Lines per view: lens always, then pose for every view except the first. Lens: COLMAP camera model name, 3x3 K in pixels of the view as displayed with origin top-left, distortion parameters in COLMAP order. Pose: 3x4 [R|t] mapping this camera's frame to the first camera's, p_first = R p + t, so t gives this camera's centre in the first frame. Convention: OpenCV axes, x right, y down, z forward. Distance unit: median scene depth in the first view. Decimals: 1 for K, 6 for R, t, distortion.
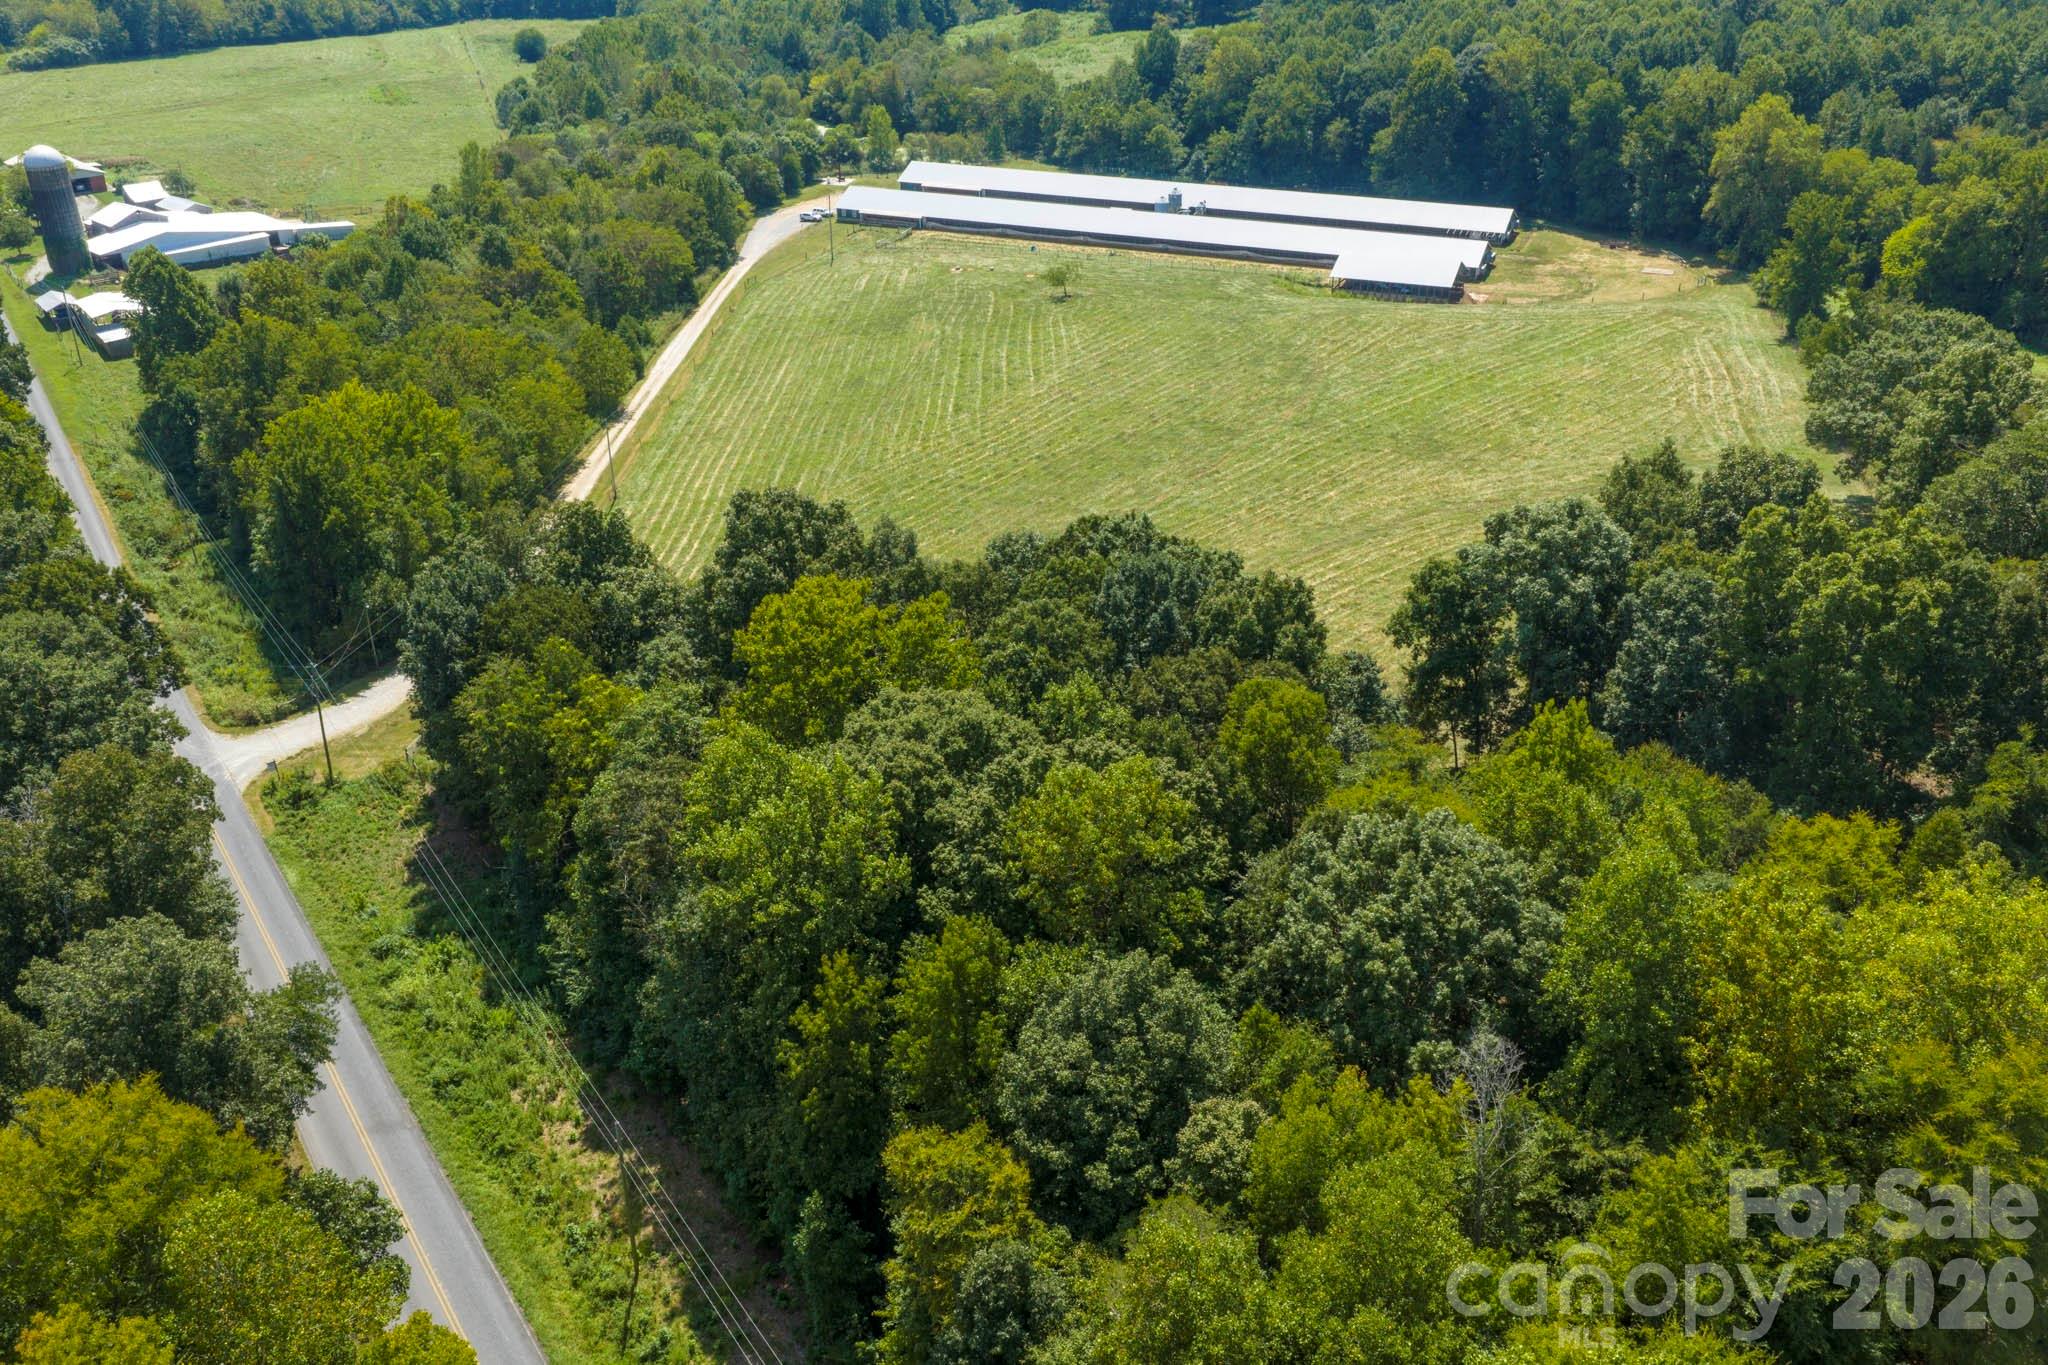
lens RADIAL K [[1695.2, 0, 1024.0], [0, 1695.2, 682.5], [0, 0, 1]] dist [0.003926, -0.010263]
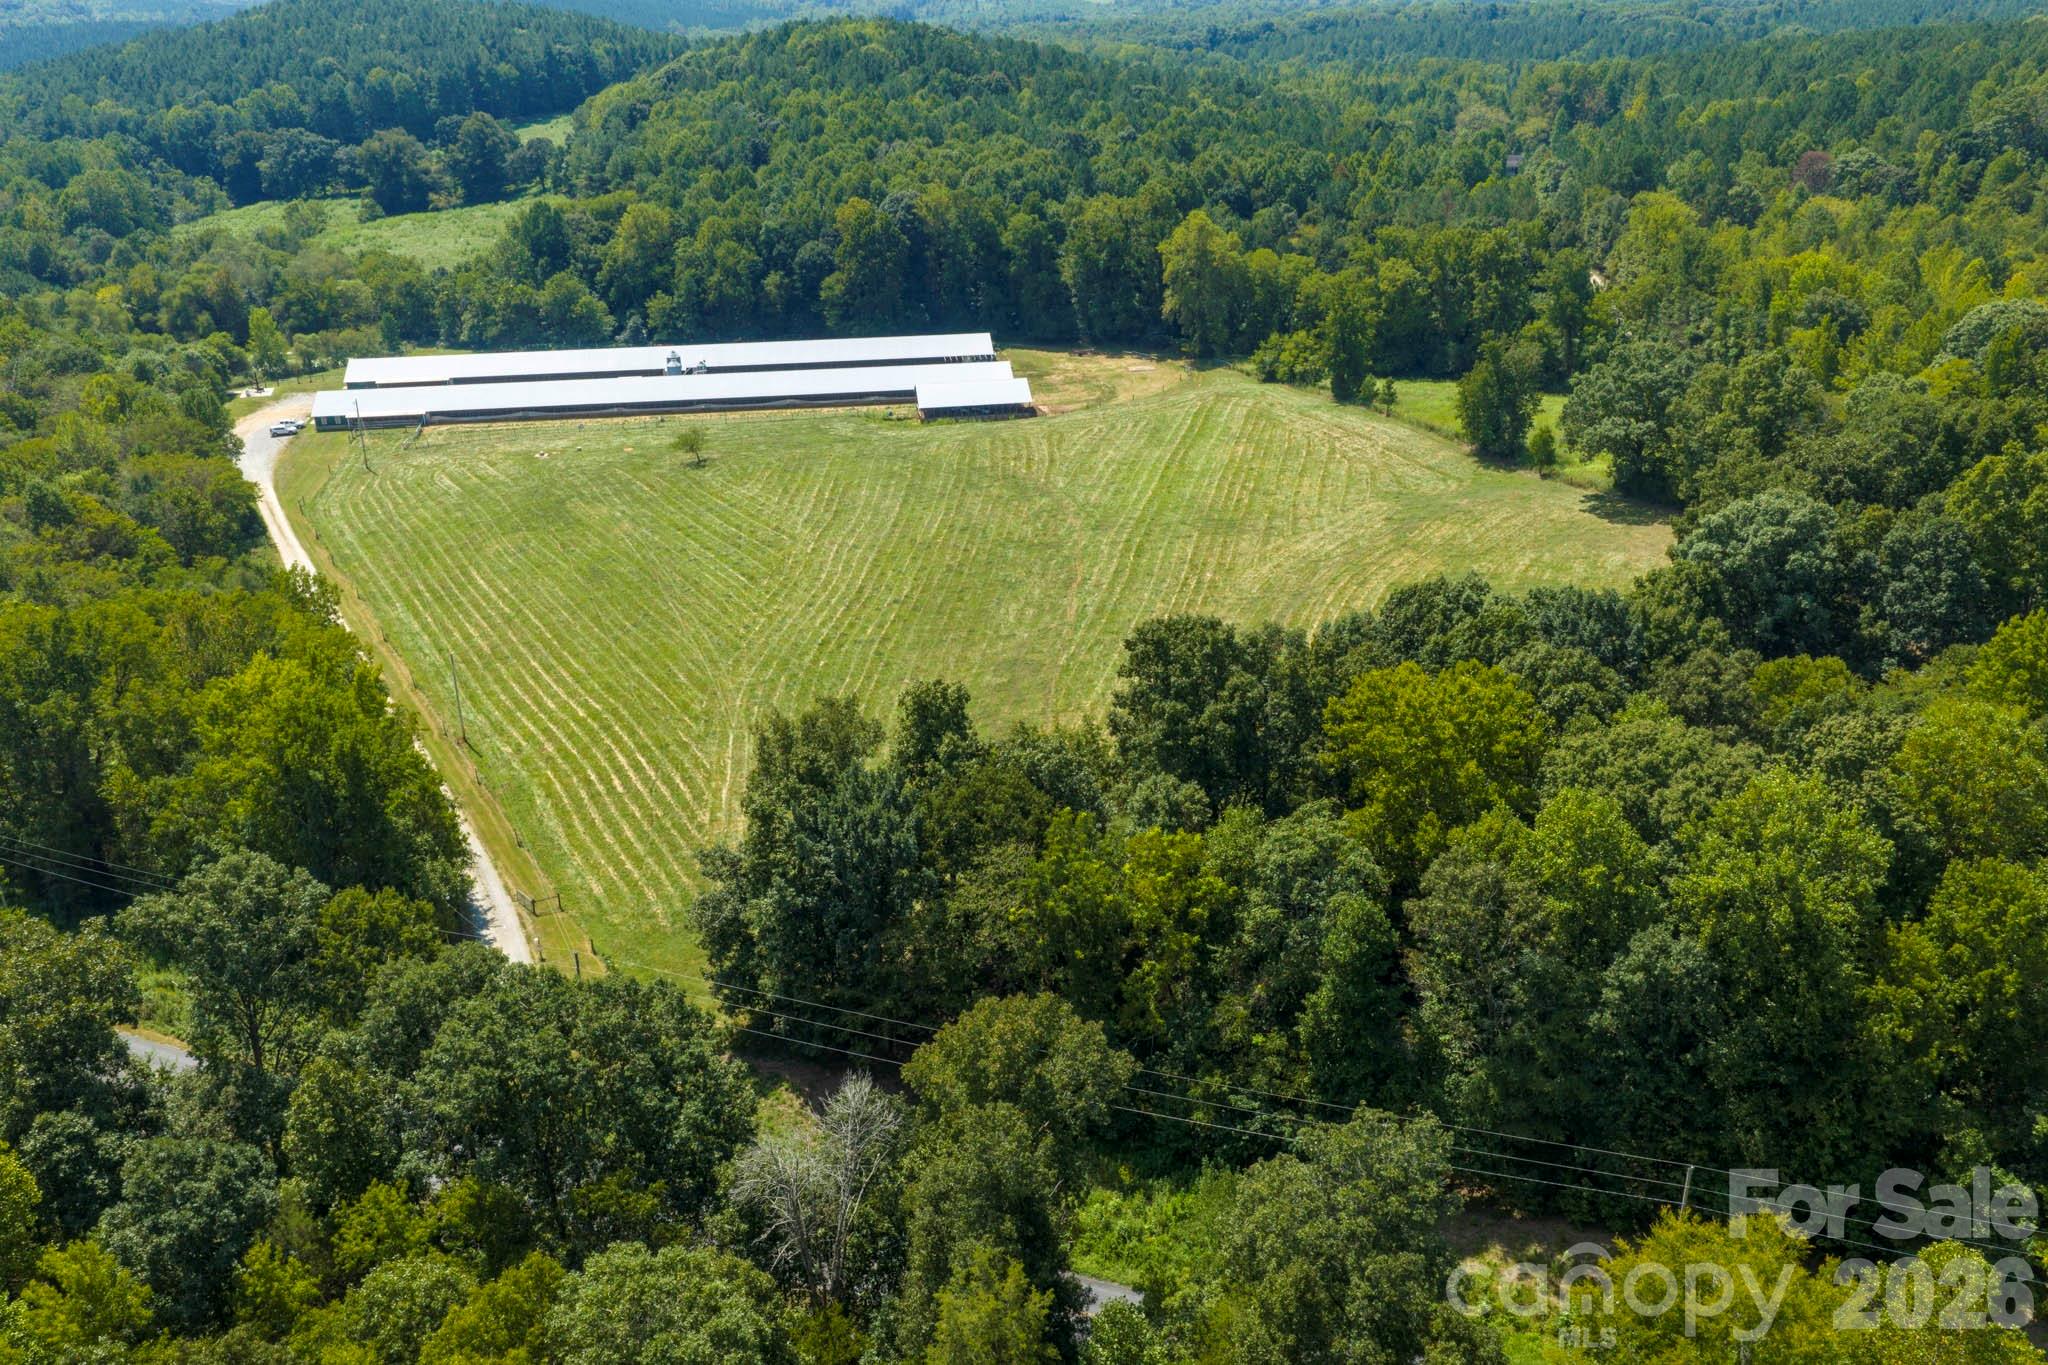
lens RADIAL K [[1695.2, 0, 1024.0], [0, 1695.2, 682.5], [0, 0, 1]] dist [0.003926, -0.010263]
pose [[0.847158, -0.210863, 0.487709, -0.271724], [0.253872, 0.966967, -0.022907, -0.028509], [-0.466768, 0.143222, 0.872706, 0.062341]]
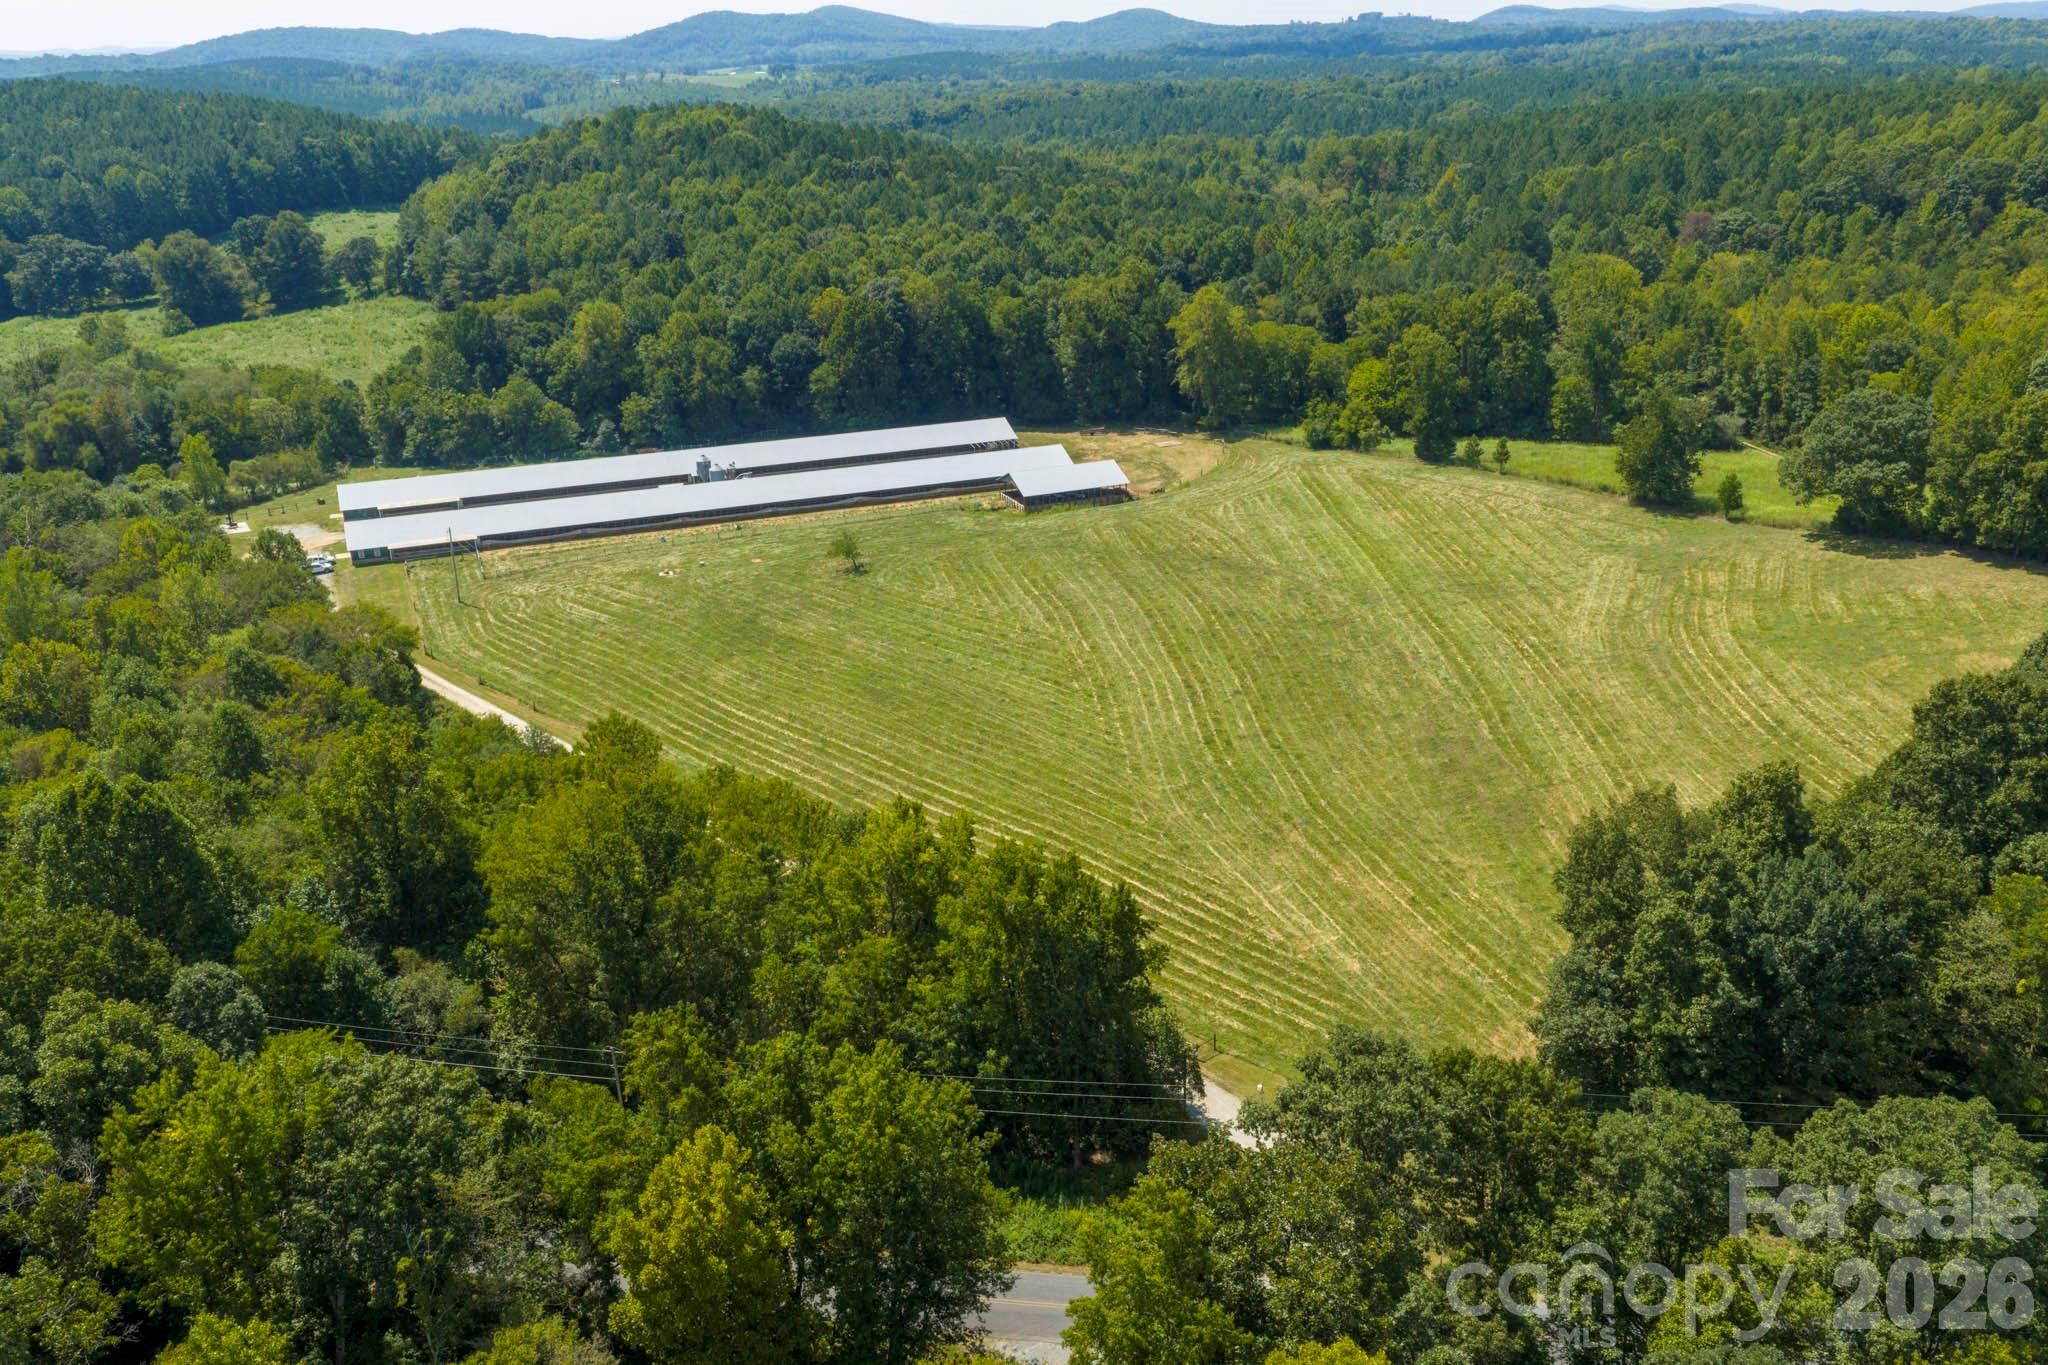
lens RADIAL K [[1694.6, 0, 1024.0], [0, 1694.6, 682.5], [0, 0, 1]] dist [0.011994, -0.027205]
pose [[0.693790, -0.260326, 0.671480, -0.466697], [0.347581, 0.937640, 0.004384, -0.118353], [-0.630748, 0.230352, 0.741010, 0.224644]]
